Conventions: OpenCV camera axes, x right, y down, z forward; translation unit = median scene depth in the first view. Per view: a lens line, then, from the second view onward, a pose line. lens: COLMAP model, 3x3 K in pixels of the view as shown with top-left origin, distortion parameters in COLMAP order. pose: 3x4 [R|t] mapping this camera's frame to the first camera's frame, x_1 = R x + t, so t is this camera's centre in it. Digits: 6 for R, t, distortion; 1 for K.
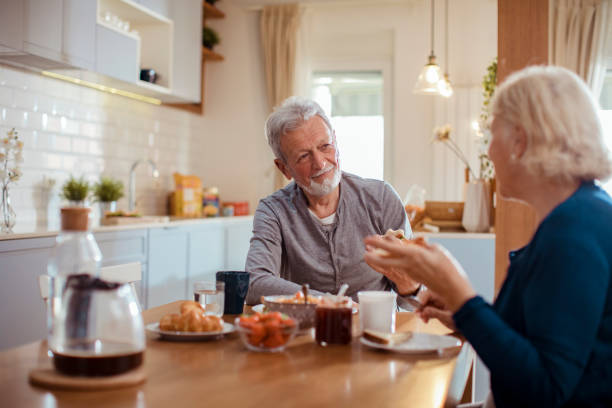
lens RADIAL K [[885.2, 0, 306.0], [0, 885.2, 204.0], [0, 0, 1]] dist [-0.188700, 0.403685]
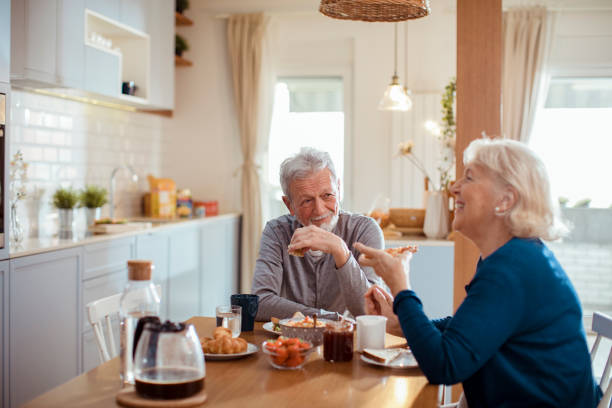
lens RADIAL K [[885.2, 0, 306.0], [0, 885.2, 204.0], [0, 0, 1]] dist [-0.188700, 0.403685]
pose [[0.998048, -0.006646, 0.062096, -0.036027], [0.005007, 0.999636, 0.026505, -0.037882], [-0.062250, -0.026143, 0.997718, -0.091492]]
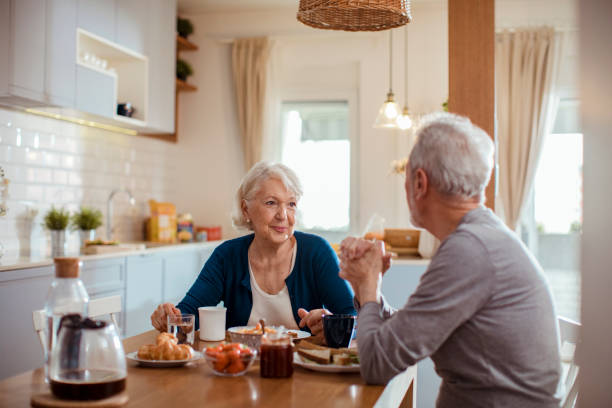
lens RADIAL K [[885.2, 0, 306.0], [0, 885.2, 204.0], [0, 0, 1]] dist [-0.188700, 0.403685]
pose [[0.999613, -0.006439, 0.027051, 0.010348], [0.006881, 0.999843, -0.016310, -0.016391], [-0.026941, 0.016490, 0.999501, -0.068998]]
